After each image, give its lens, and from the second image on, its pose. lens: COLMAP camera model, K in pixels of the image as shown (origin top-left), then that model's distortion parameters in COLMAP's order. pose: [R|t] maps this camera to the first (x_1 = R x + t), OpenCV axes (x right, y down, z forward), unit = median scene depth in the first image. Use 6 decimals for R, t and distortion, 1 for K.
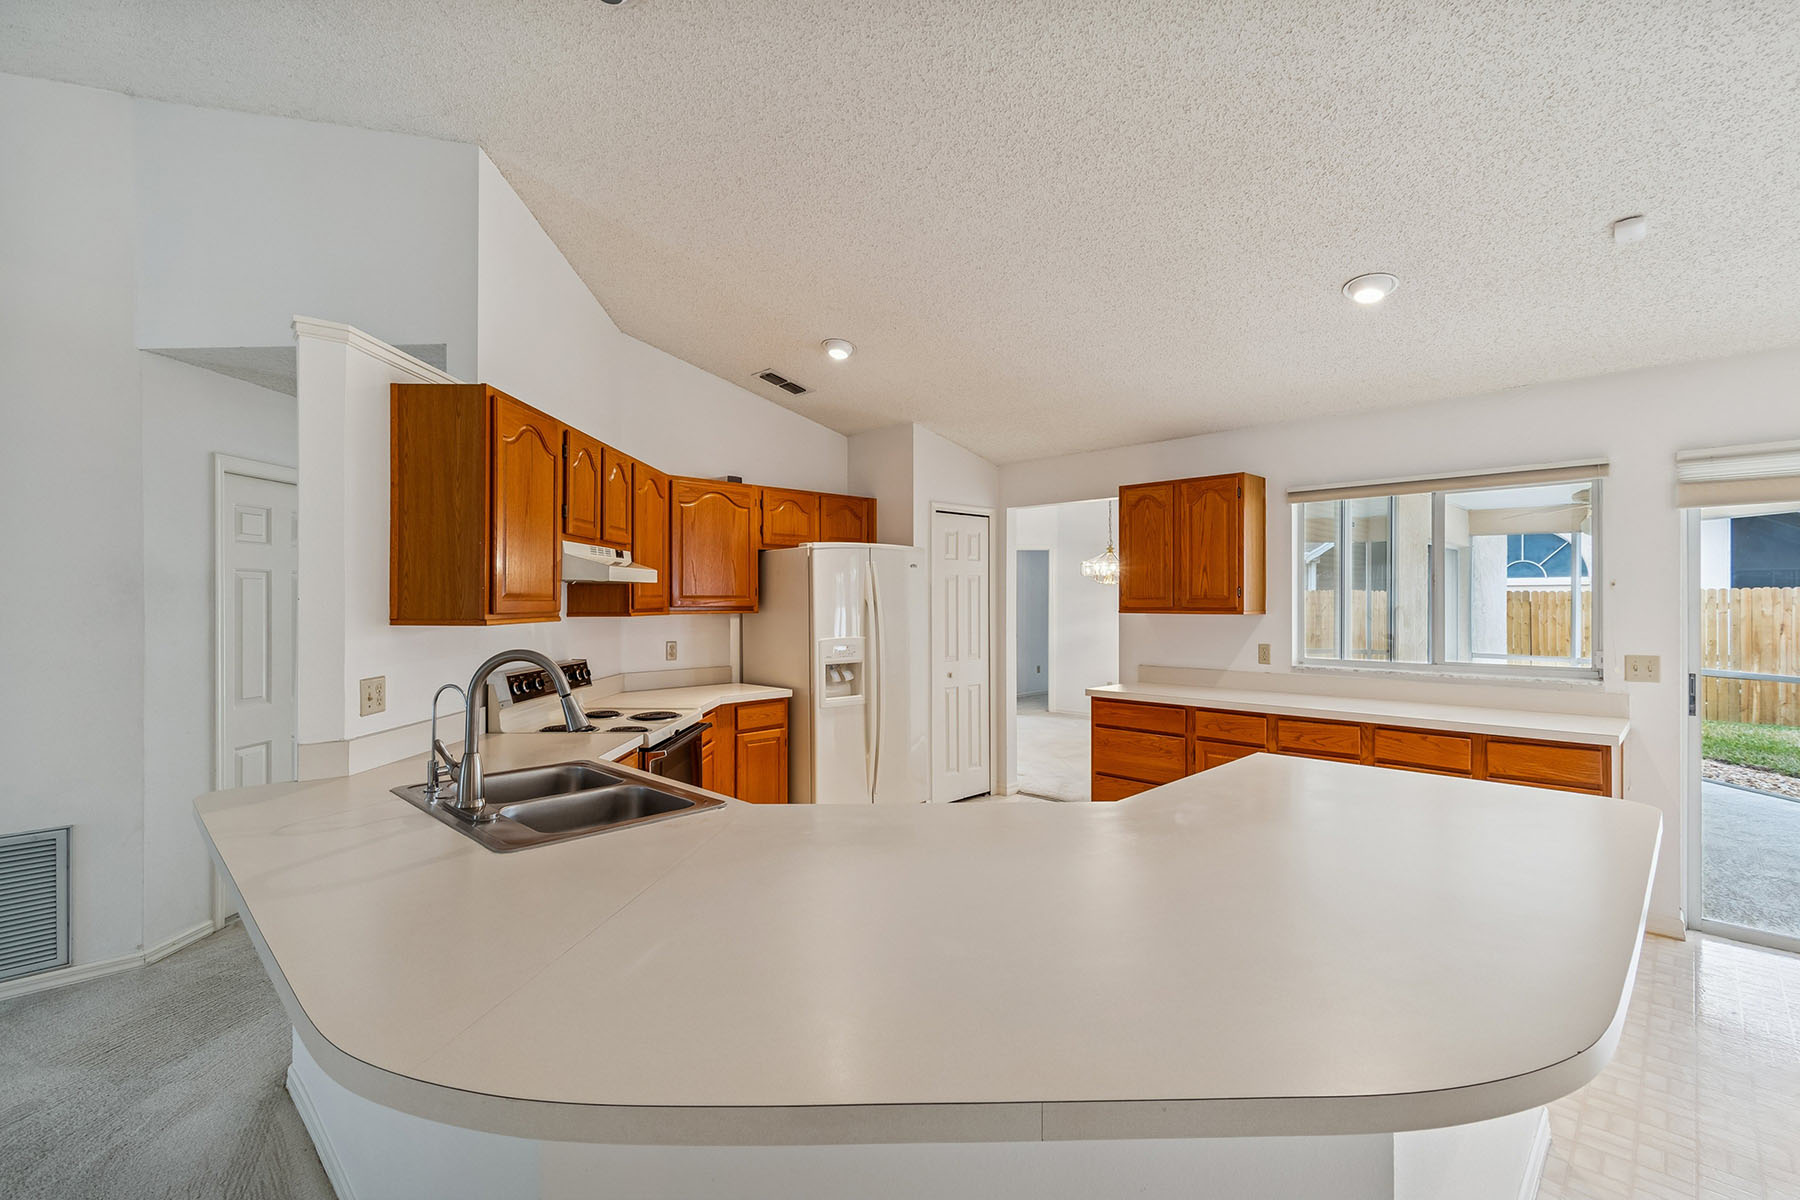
lens RADIAL K [[814.0, 0, 924.3], [0, 814.0, 604.3], [0, 0, 1]] dist [0.009437, -0.002695]
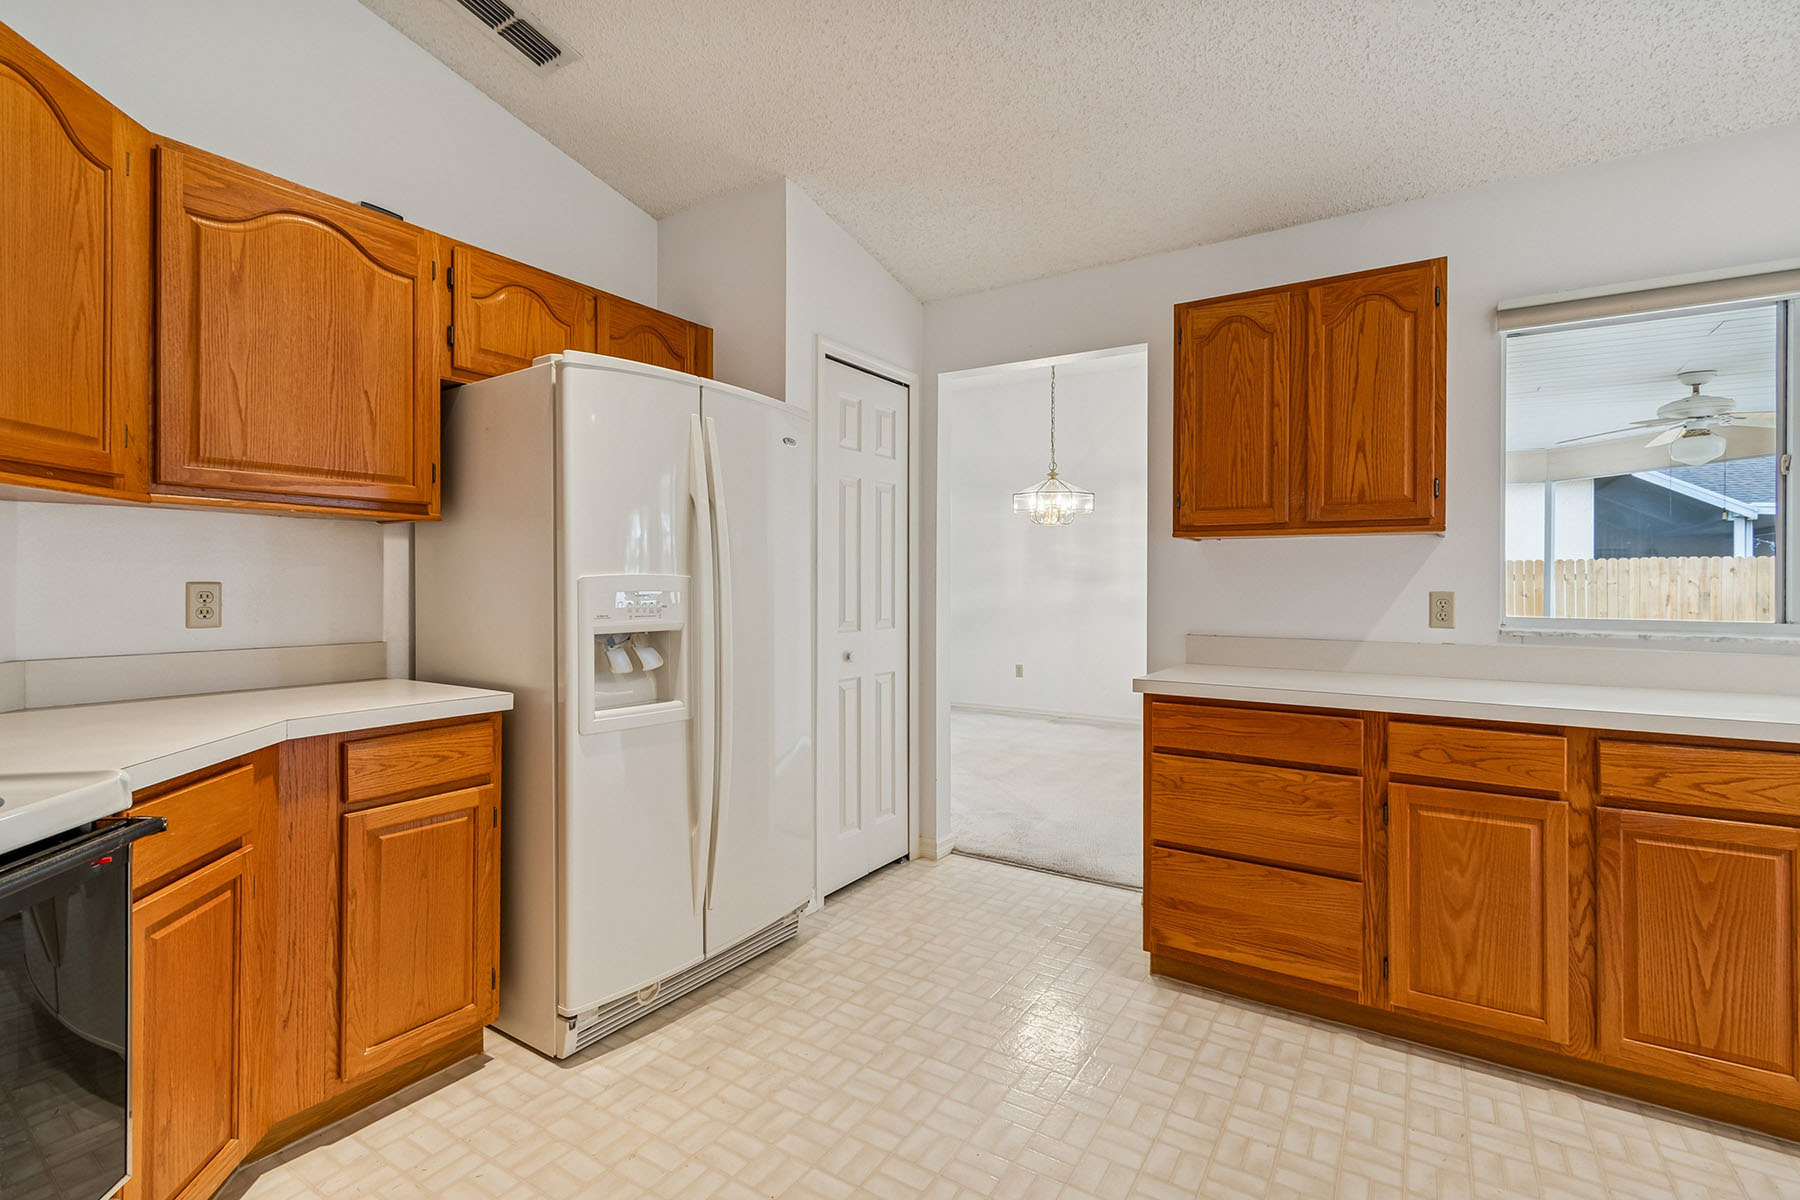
lens RADIAL K [[814.0, 0, 921.9], [0, 814.0, 585.9], [0, 0, 1]] dist [0.009437, -0.002695]
pose [[0.979350, 0.005275, 0.202104, -0.037429], [-0.004874, 0.999985, -0.002484, 0.047982], [-0.202114, 0.001448, 0.979361, 0.531378]]
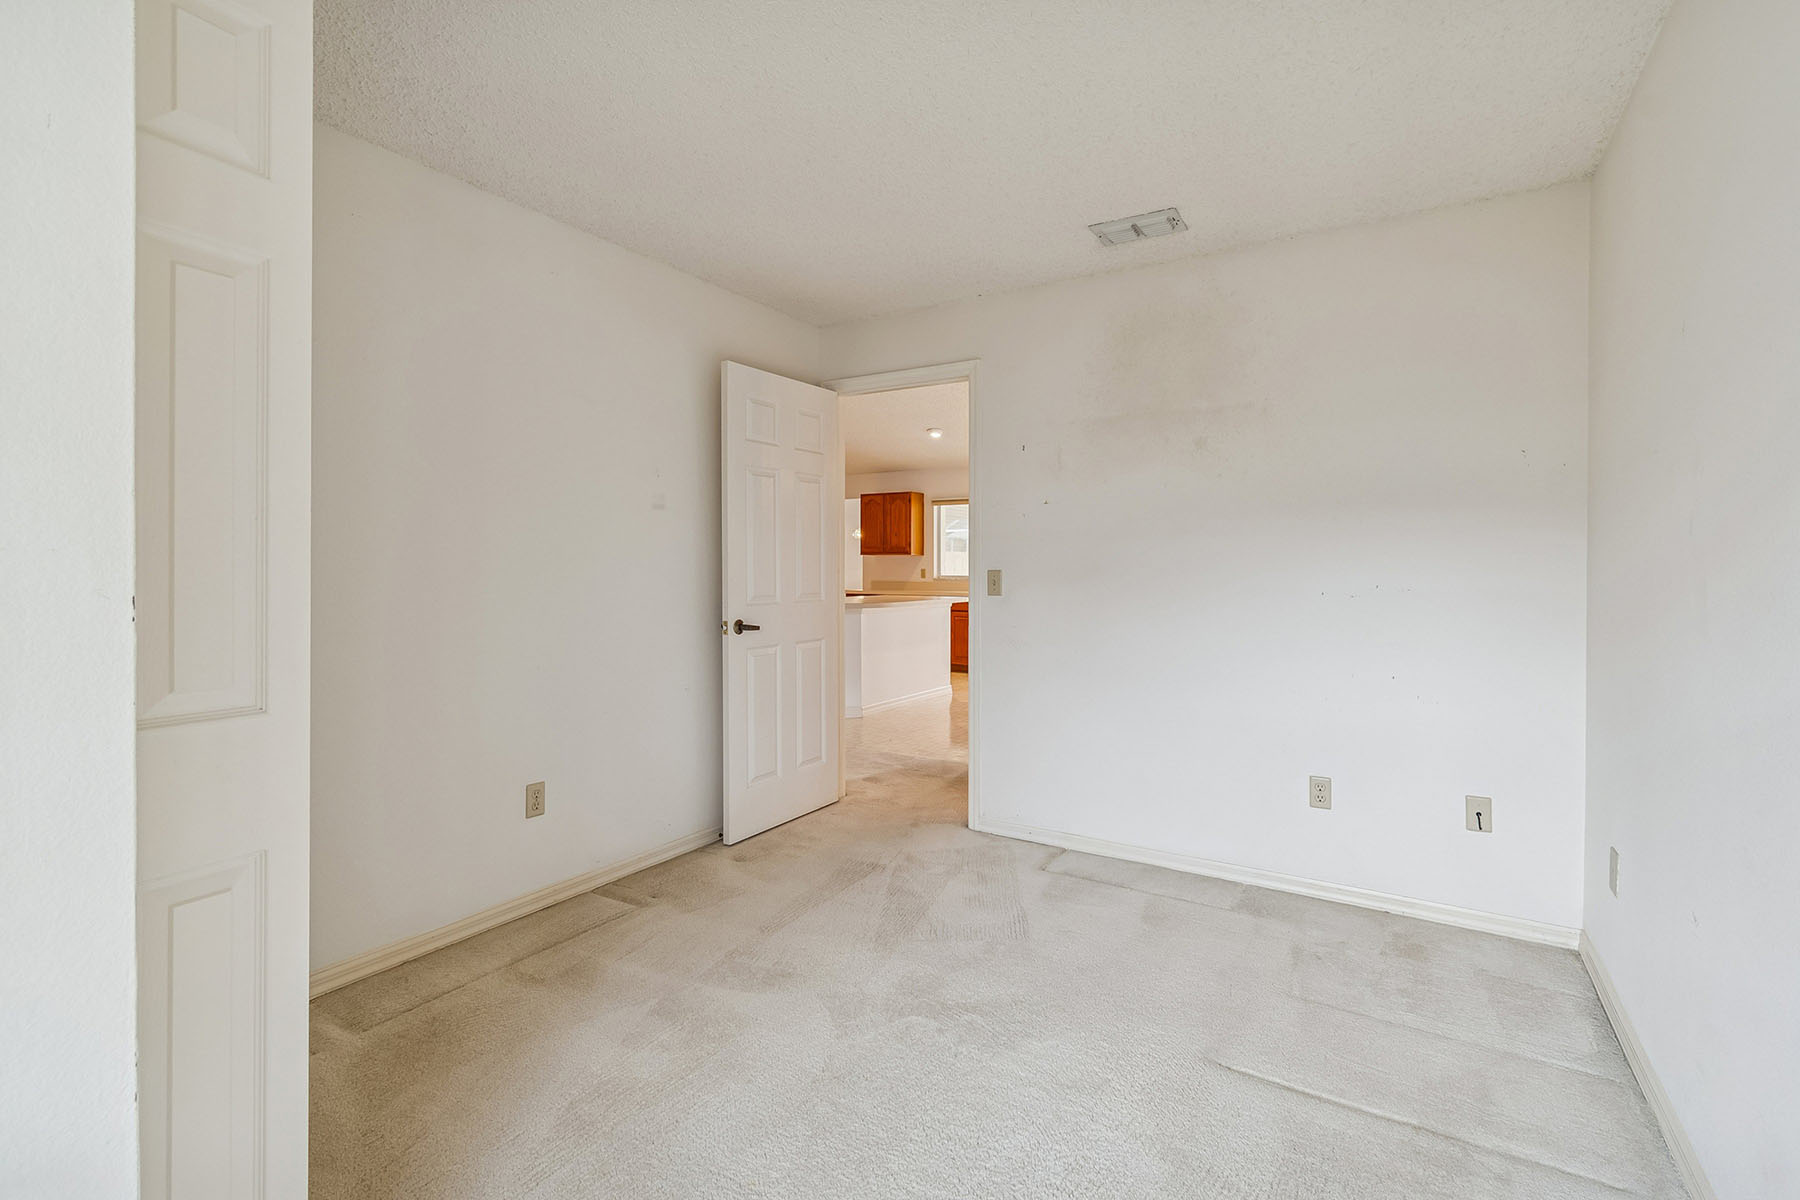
lens RADIAL K [[814.0, 0, 905.2], [0, 814.0, 587.3], [0, 0, 1]] dist [0.009437, -0.002695]
pose [[0.980585, 0.002396, 0.196078, -0.060645], [-0.006585, 0.999764, 0.020718, 0.052764], [-0.195982, -0.021607, 0.980370, -1.141101]]
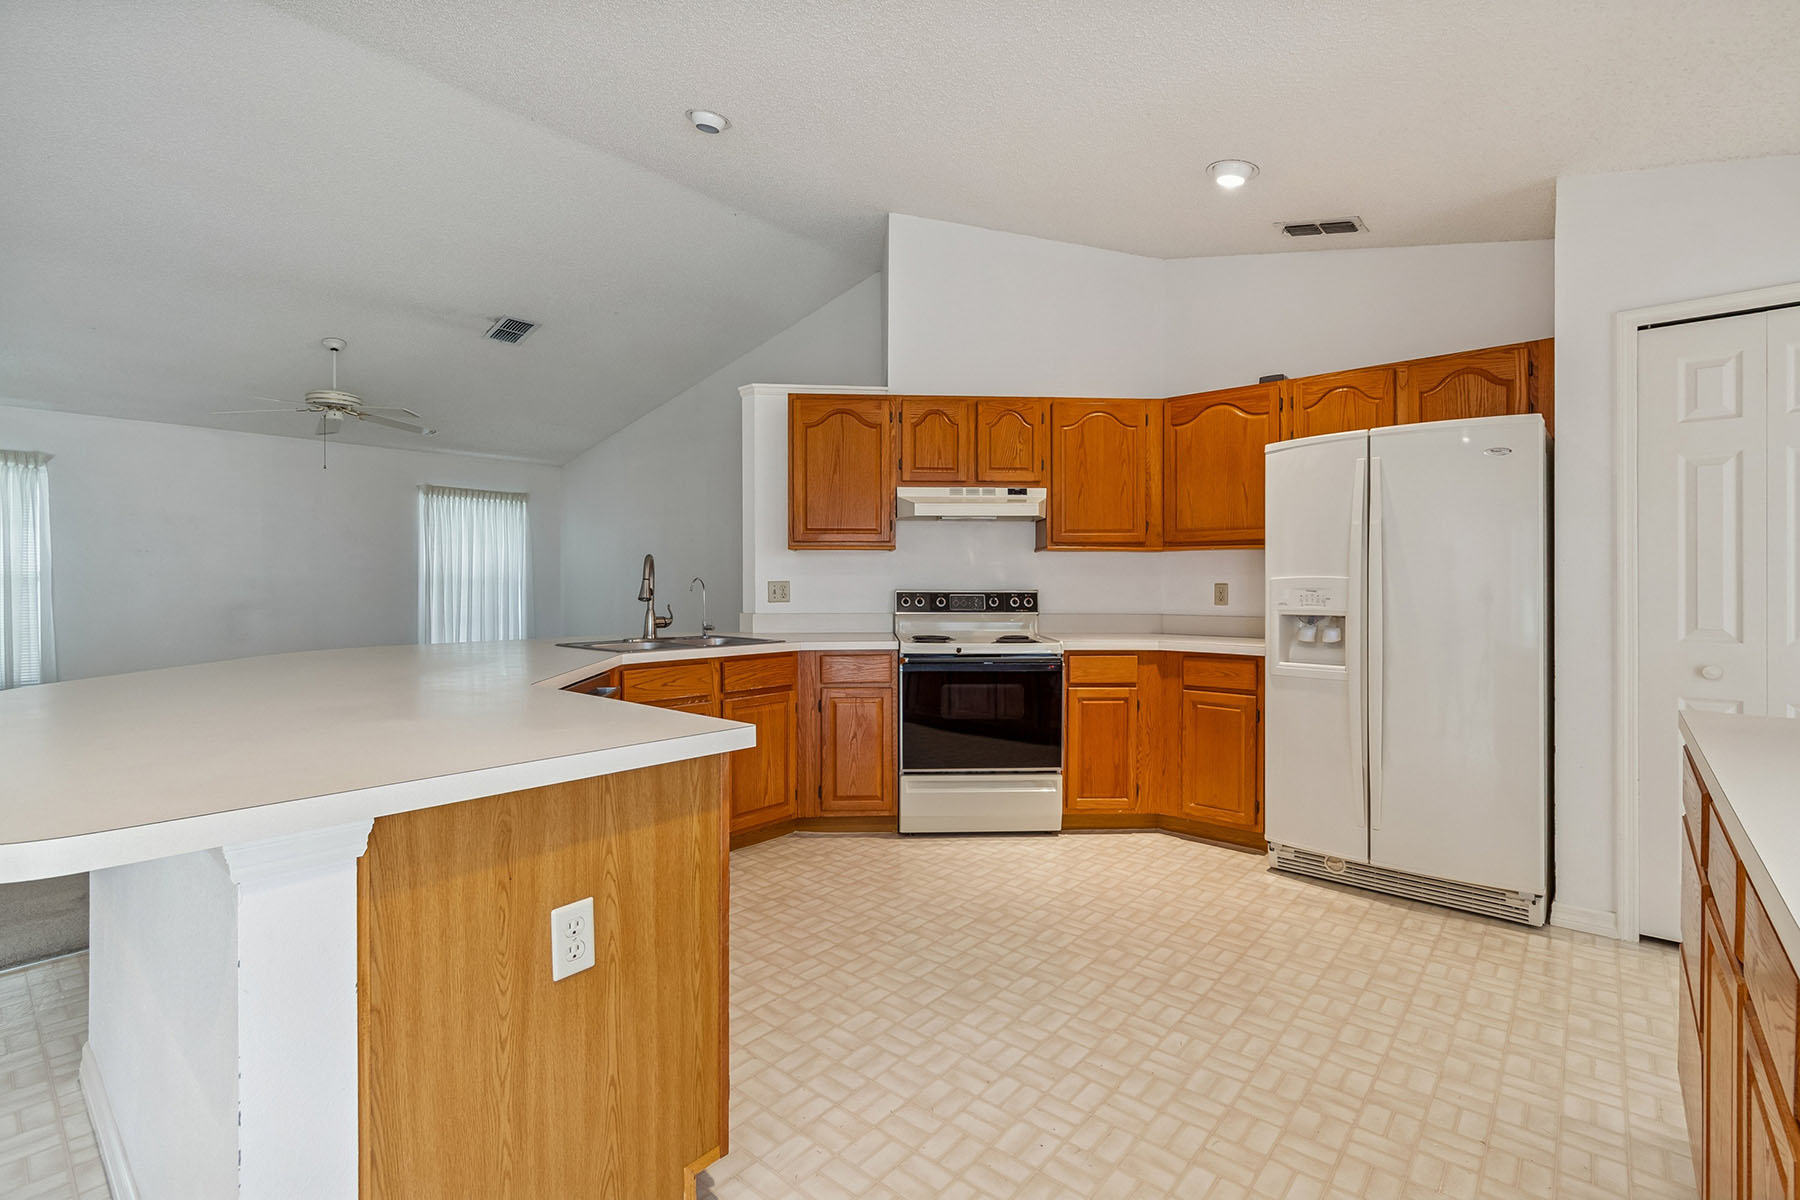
lens RADIAL K [[814.0, 0, 911.8], [0, 814.0, 587.9], [0, 0, 1]] dist [0.009437, -0.002695]
pose [[0.067401, 0.007569, -0.997697, 0.561616], [-0.007269, 0.999948, 0.007095, 0.047836], [0.997700, 0.006774, 0.067452, 0.625199]]
